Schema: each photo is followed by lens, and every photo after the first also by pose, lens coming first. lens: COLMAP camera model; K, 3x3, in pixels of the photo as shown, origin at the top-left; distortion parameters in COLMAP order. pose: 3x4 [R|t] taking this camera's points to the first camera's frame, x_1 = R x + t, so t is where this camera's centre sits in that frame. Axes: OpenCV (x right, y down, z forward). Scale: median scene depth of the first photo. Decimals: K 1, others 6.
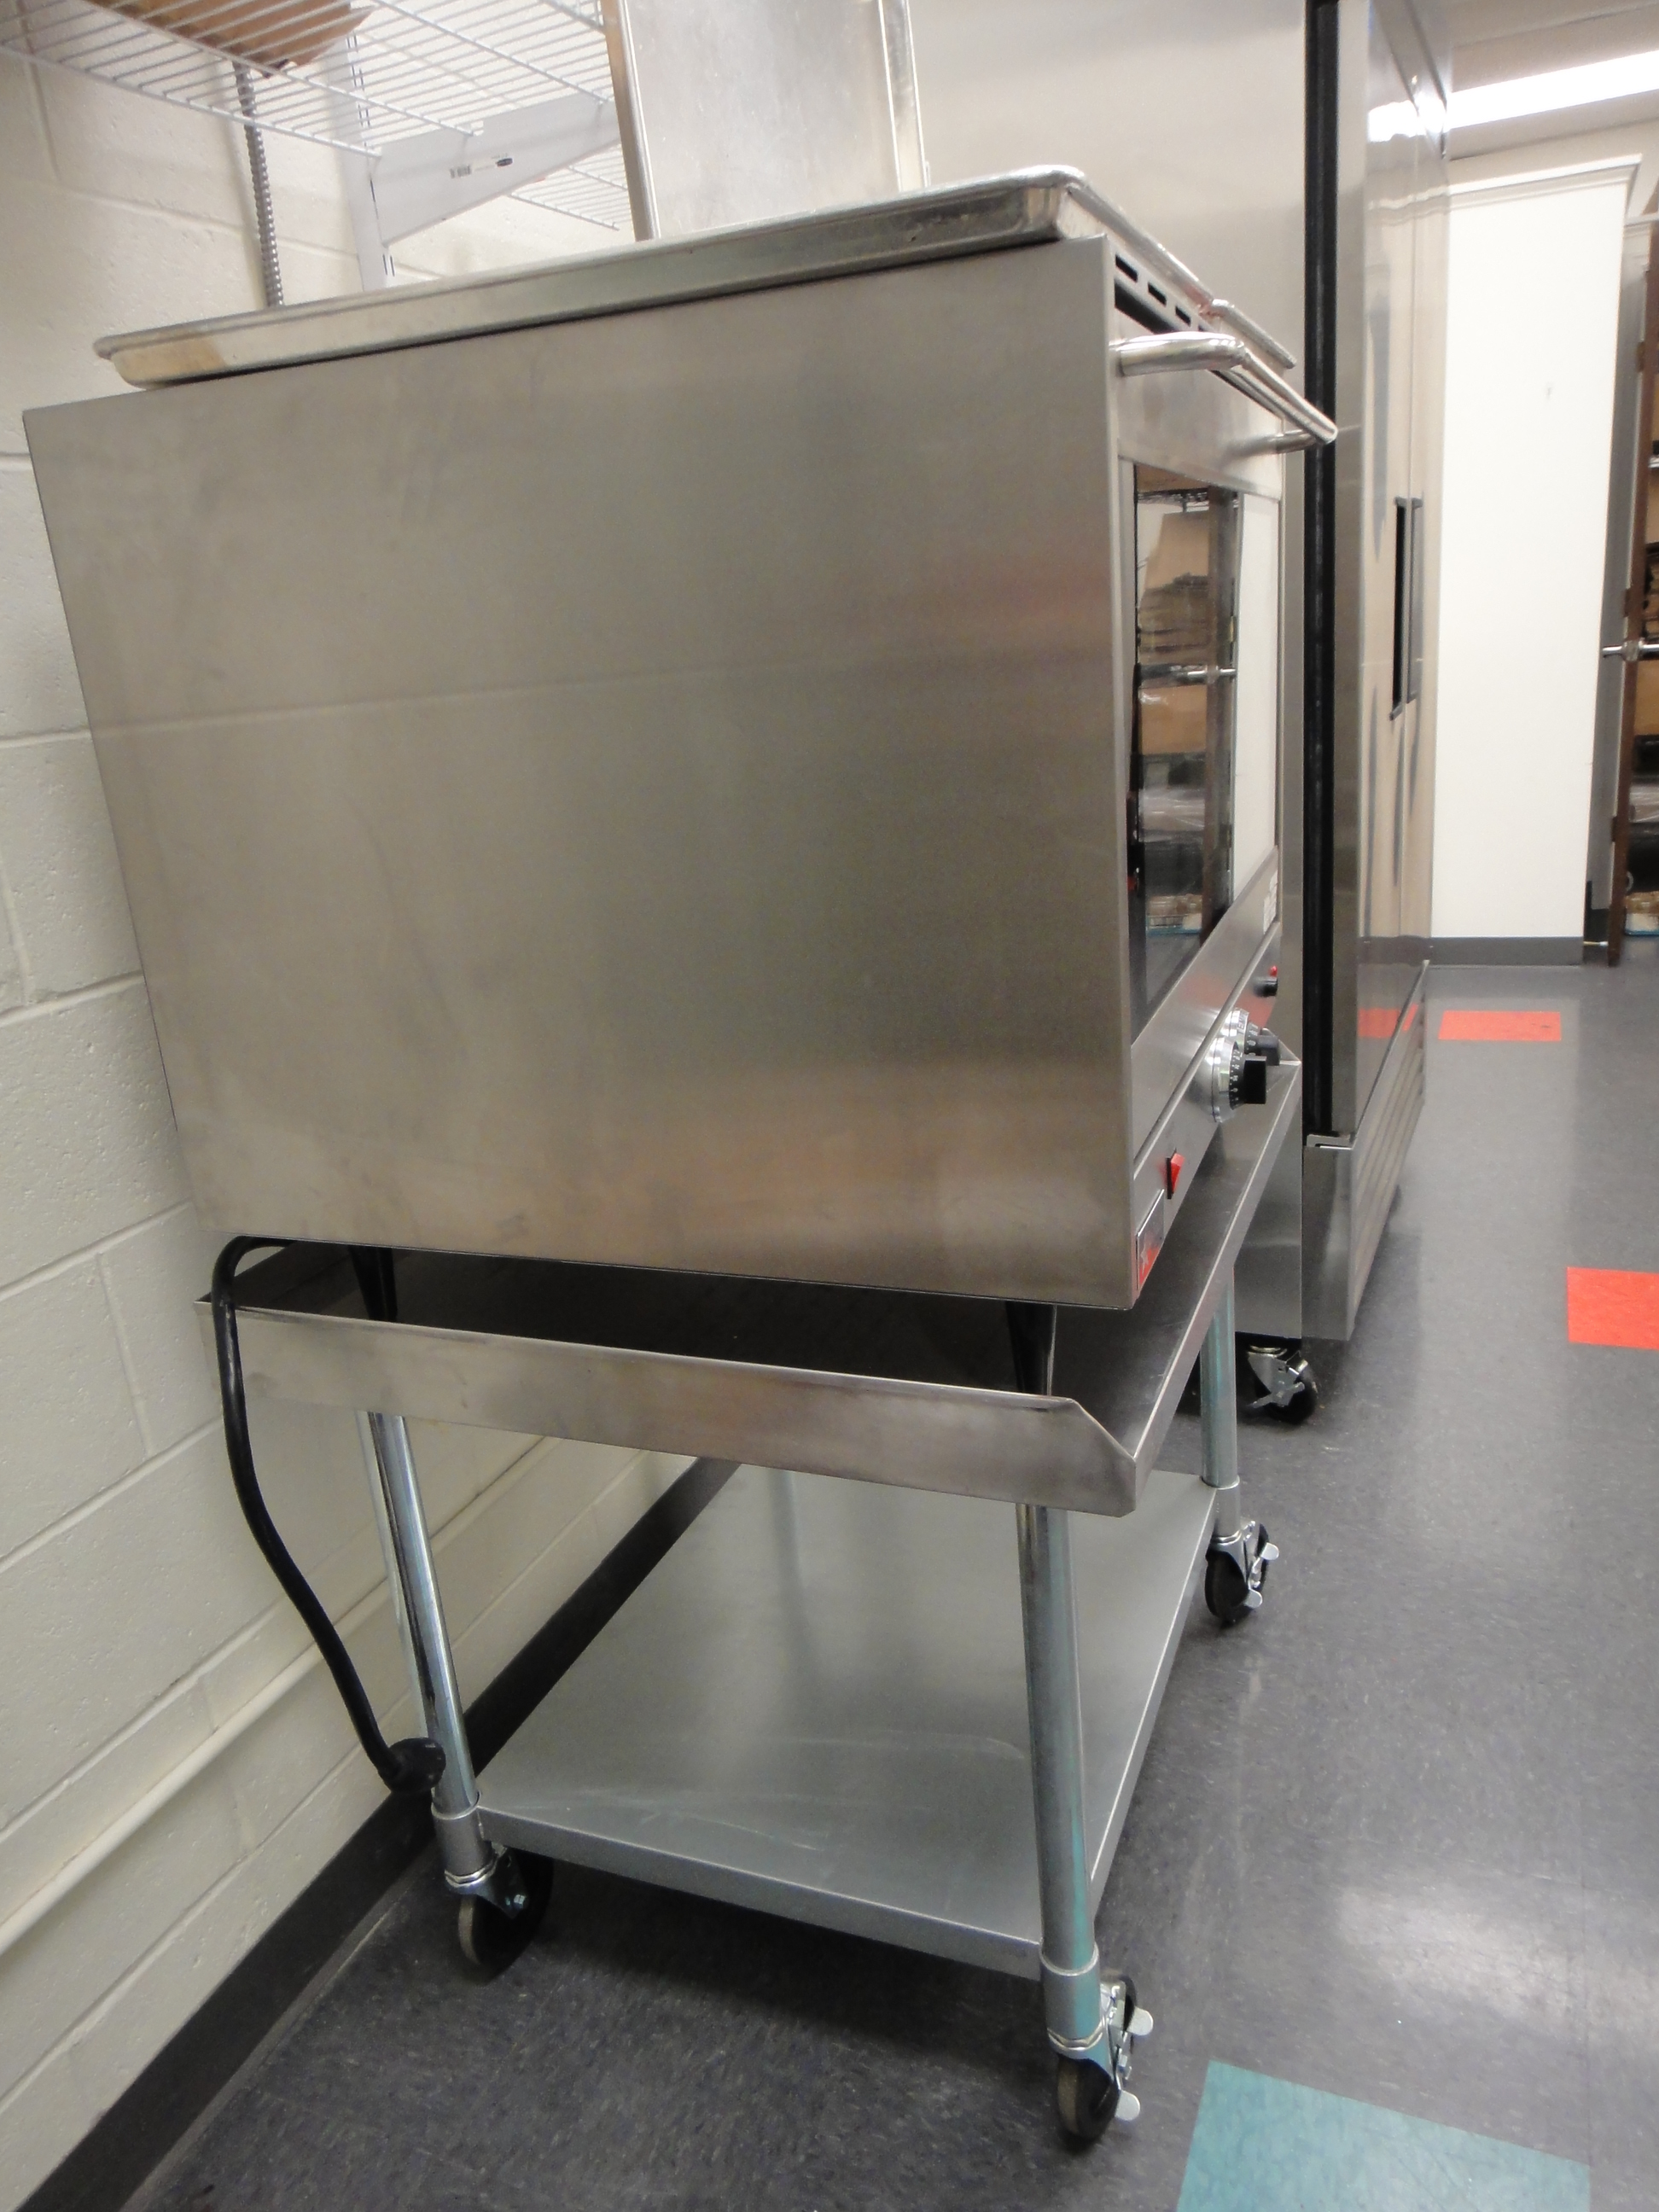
lens RADIAL K [[1592.2, 0, 843.0], [0, 1592.2, 1114.2], [0, 0, 1]] dist [0.018195, -0.000233]
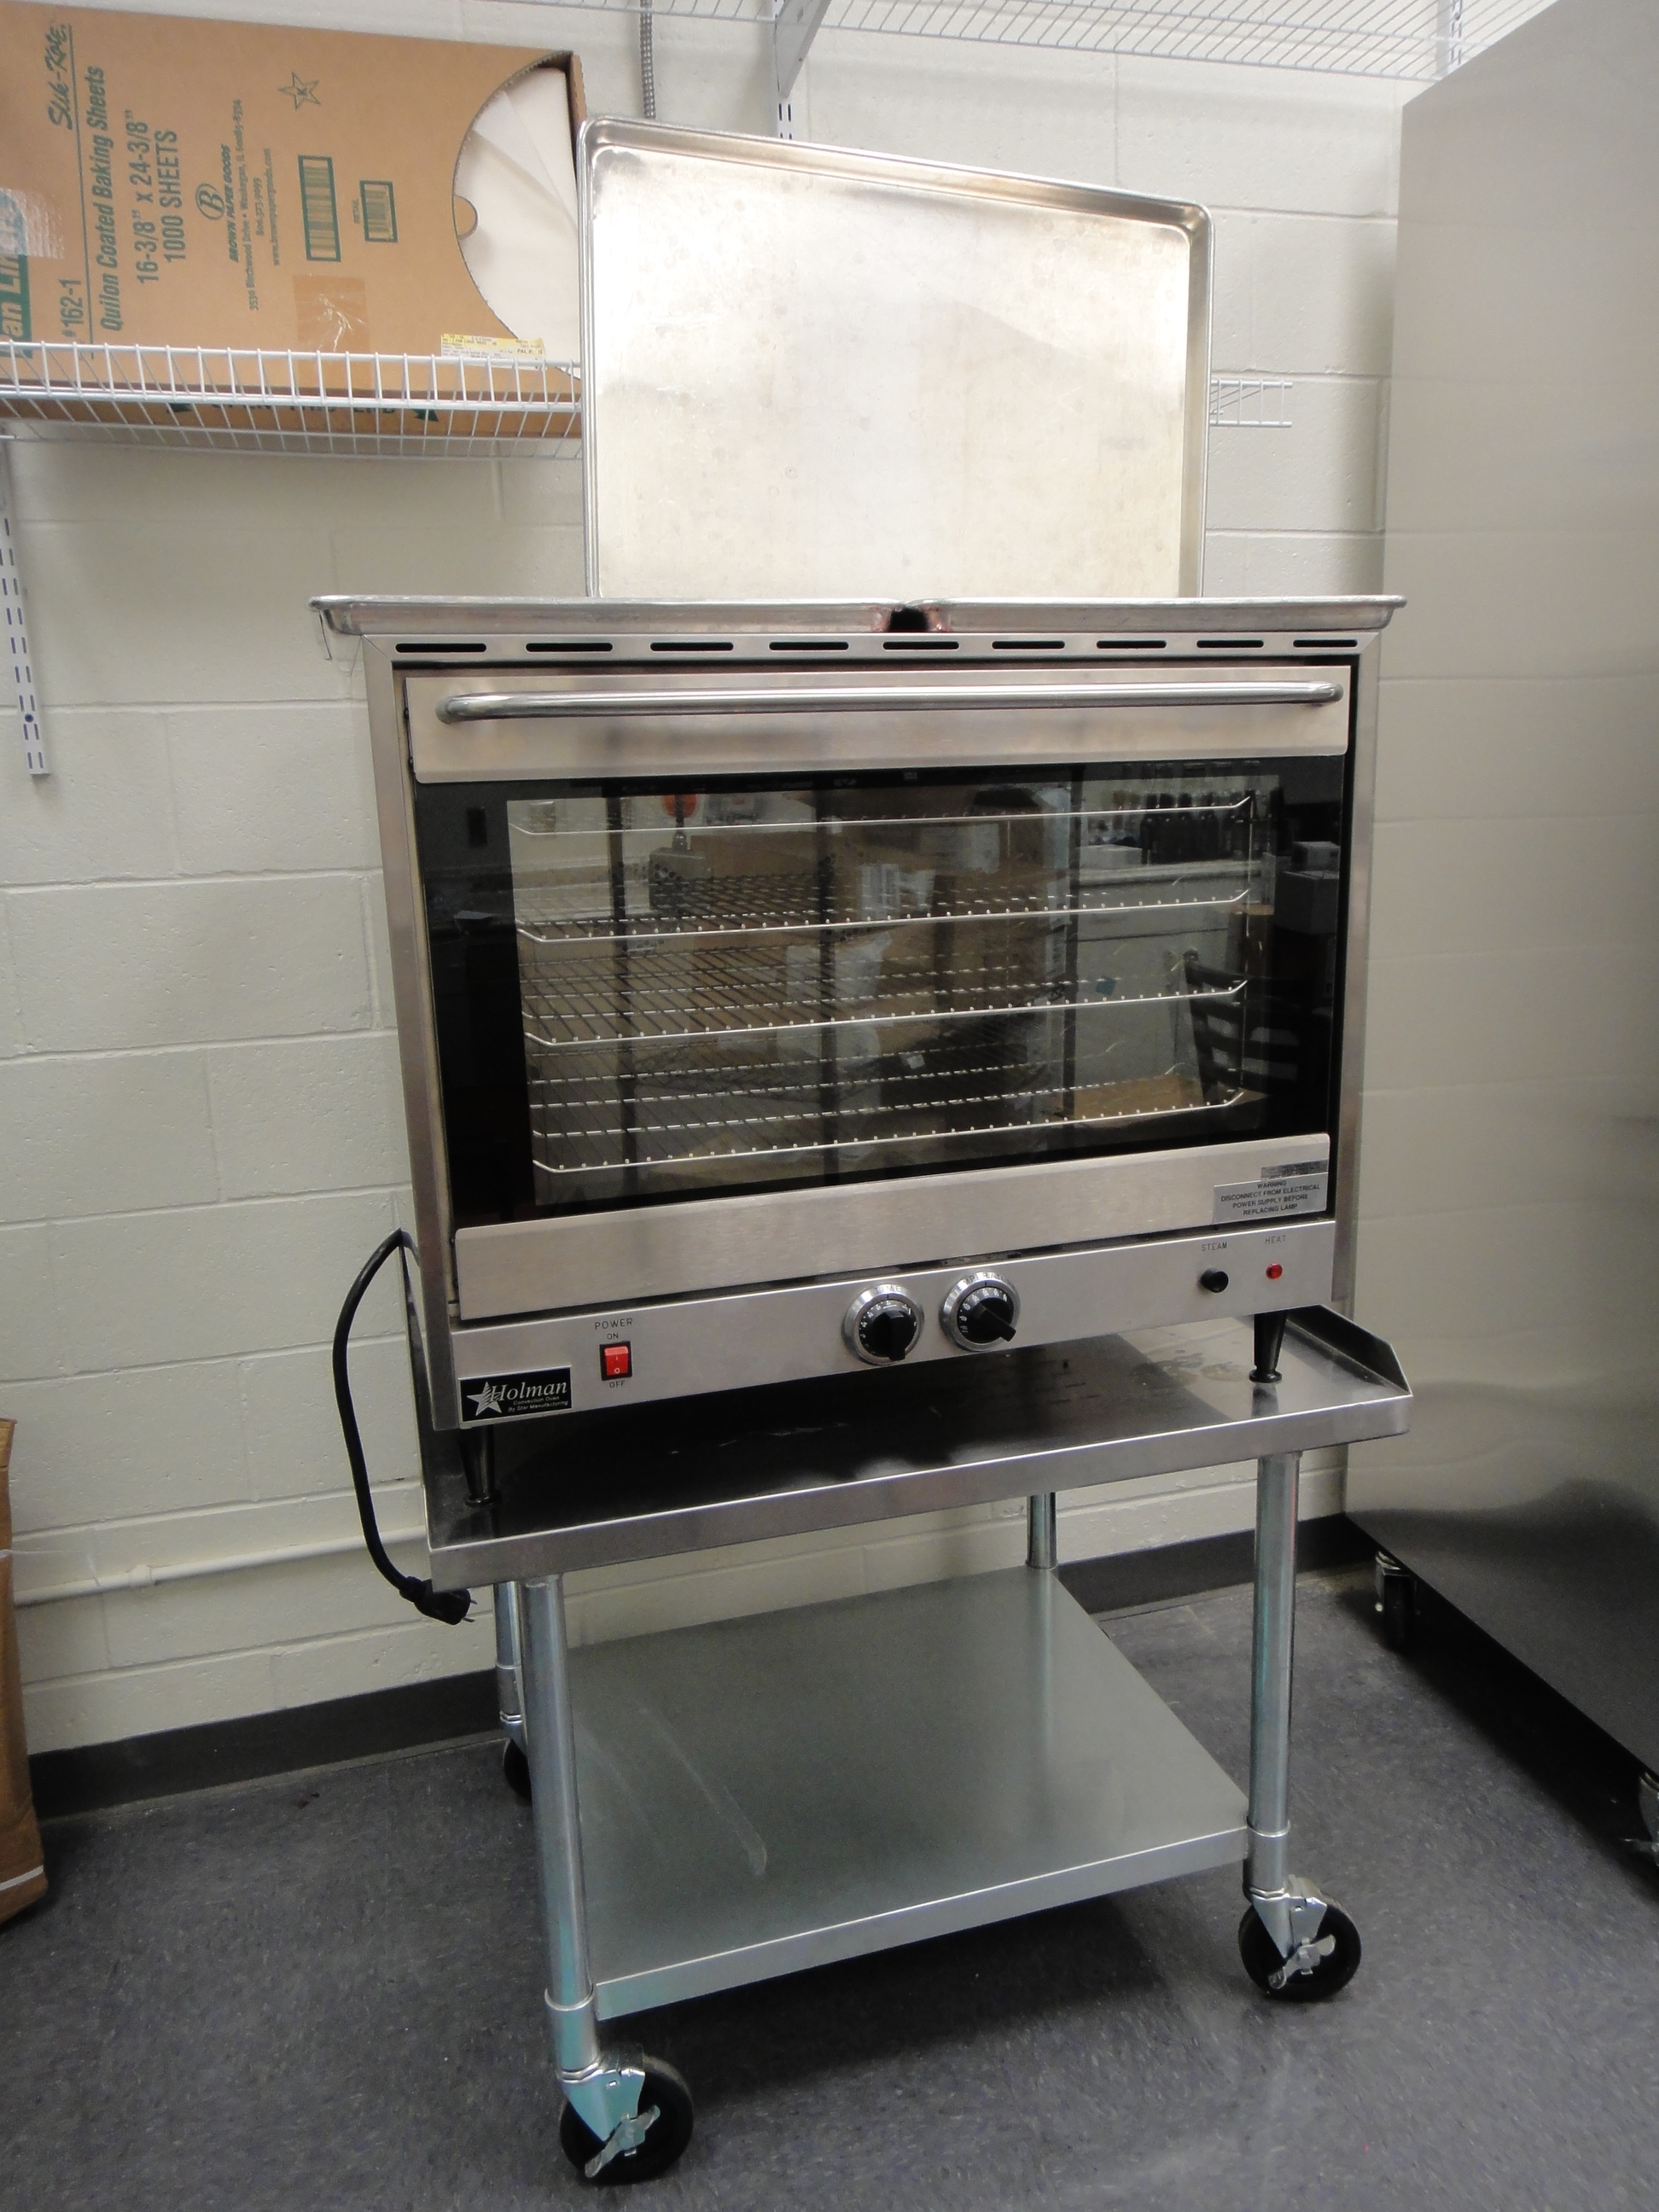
lens RADIAL K [[1592.2, 0, 843.0], [0, 1592.2, 1114.2], [0, 0, 1]] dist [0.018195, -0.000233]
pose [[0.626304, 0.230012, -0.744875, 0.950914], [-0.255827, 0.963211, 0.082329, -0.225151], [0.736408, 0.138996, 0.662105, 0.275021]]
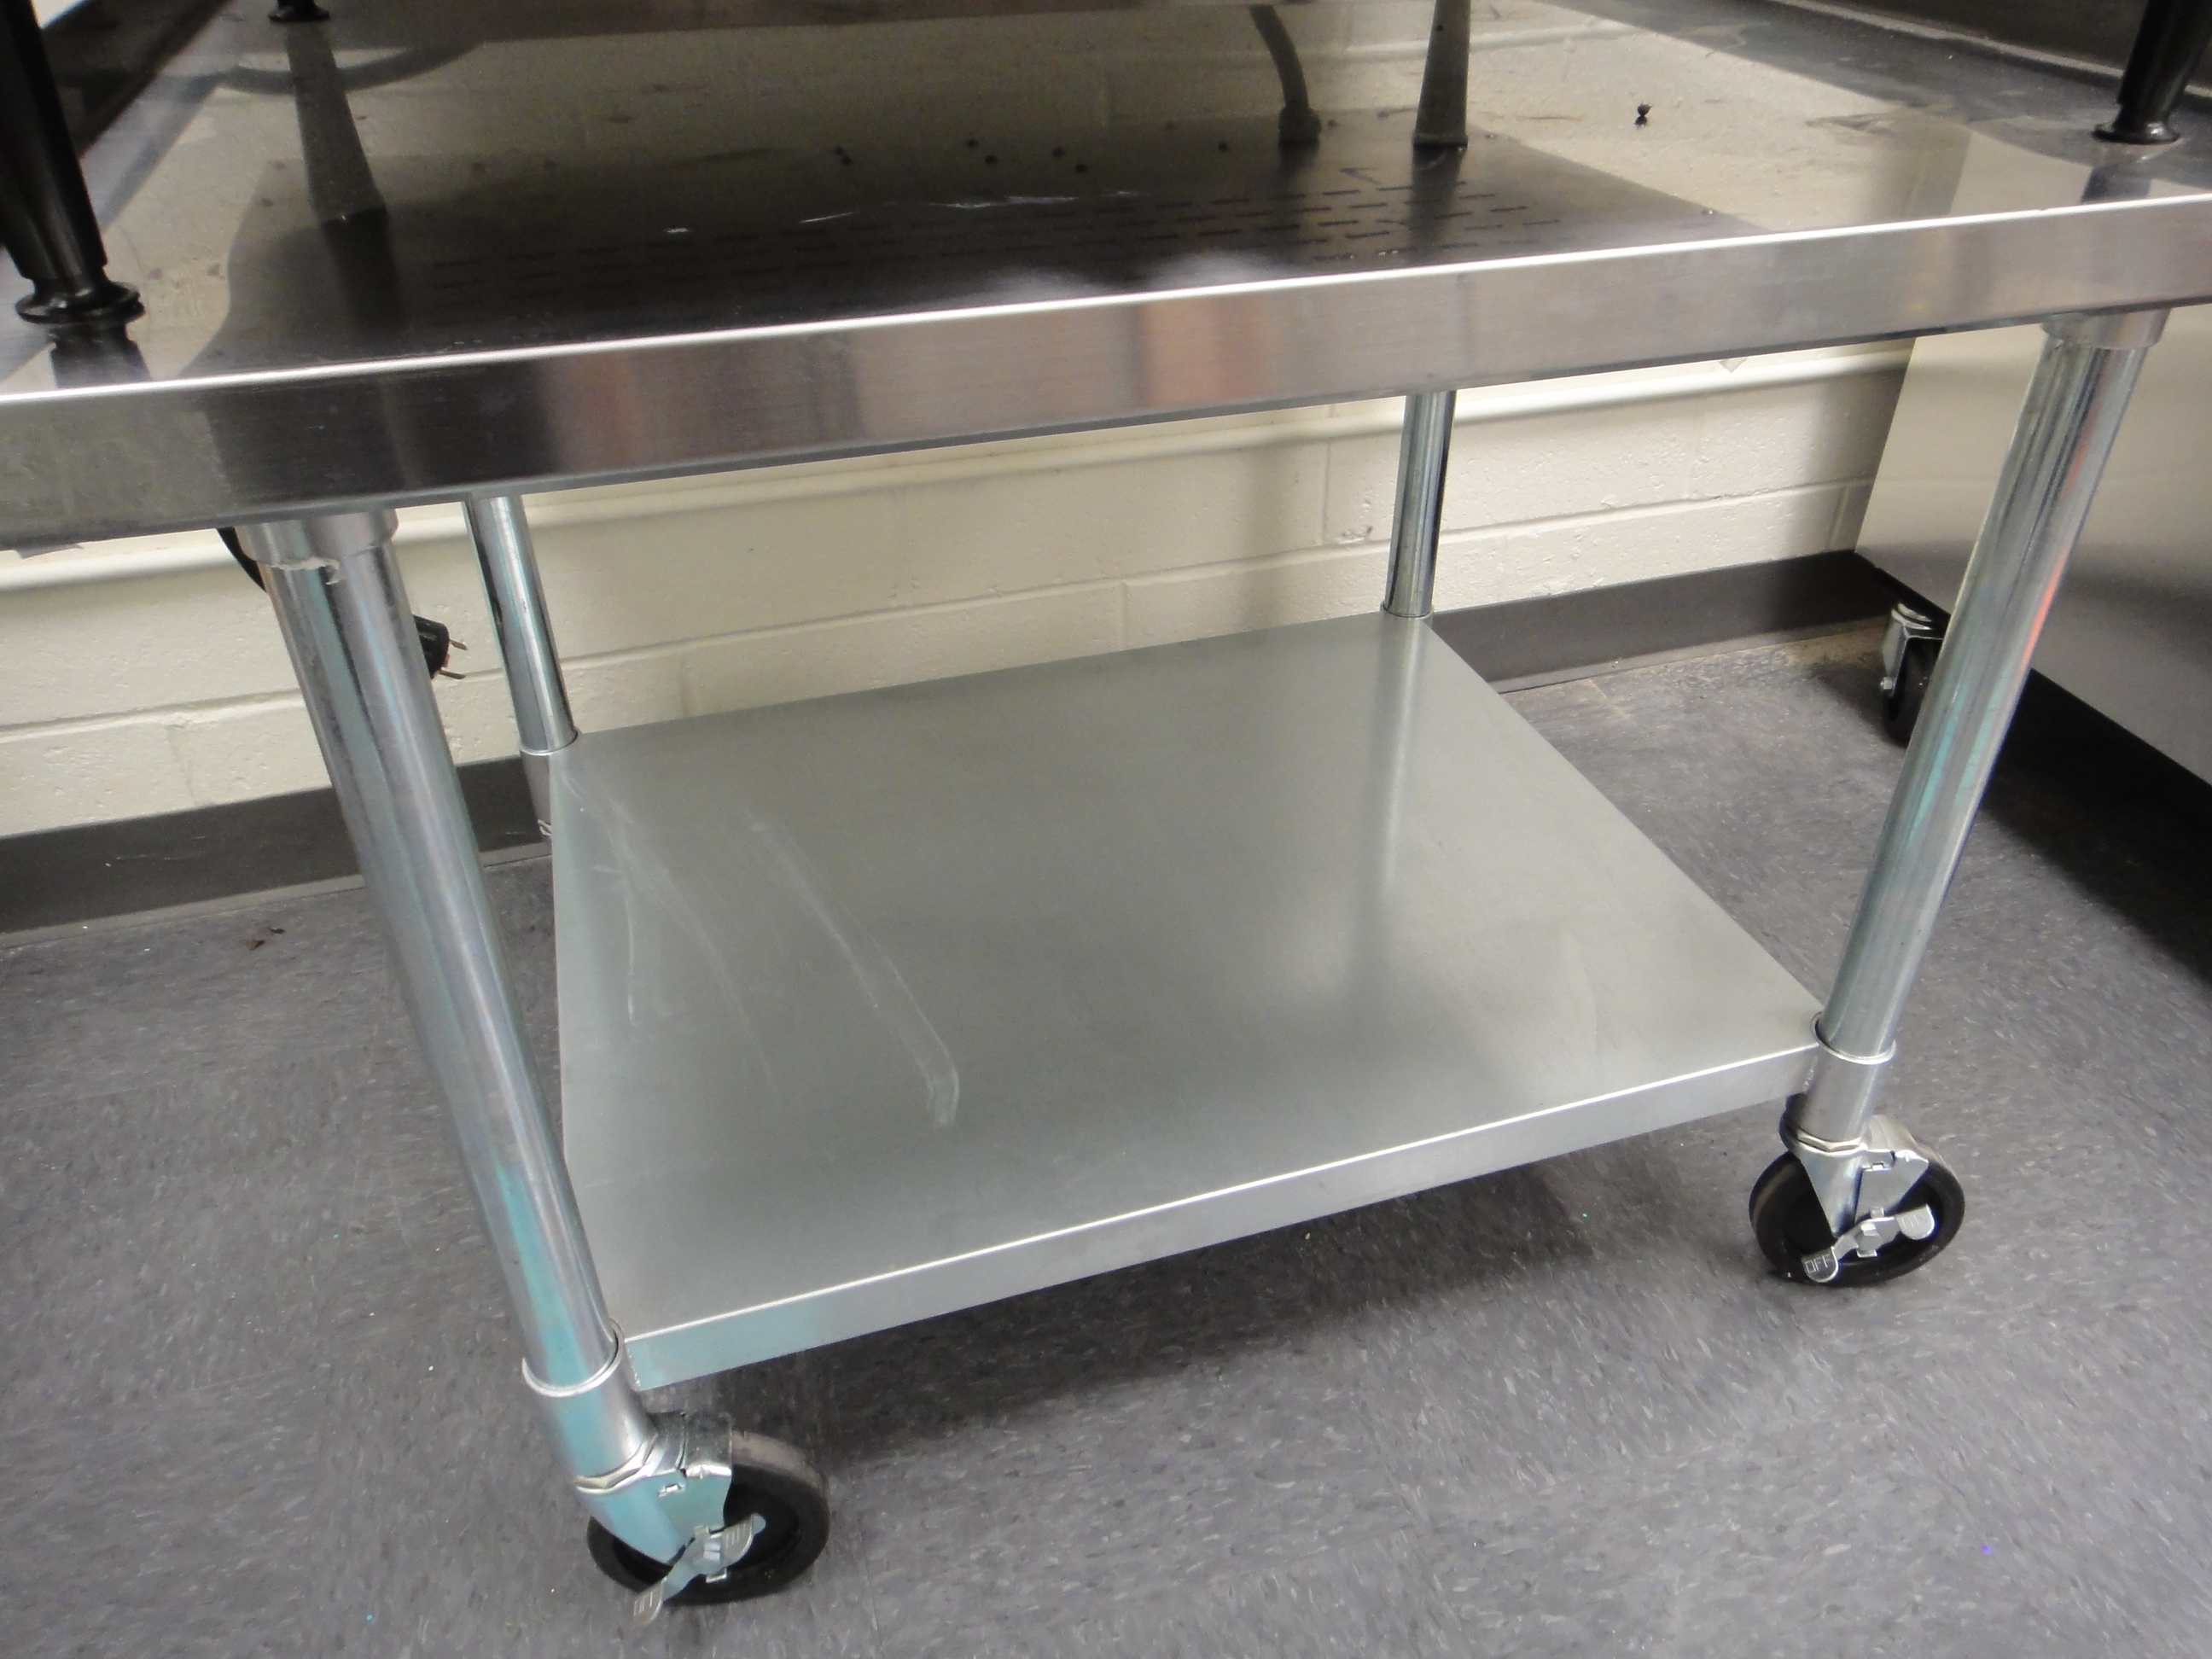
lens RADIAL K [[1592.2, 0, 1113.0], [0, 1592.2, 820.8], [0, 0, 1]] dist [0.018195, -0.000233]
pose [[0.637656, 0.498316, -0.587432, 0.503778], [-0.279652, 0.860304, 0.426230, 0.041621], [0.717767, -0.107511, 0.687933, 0.726453]]
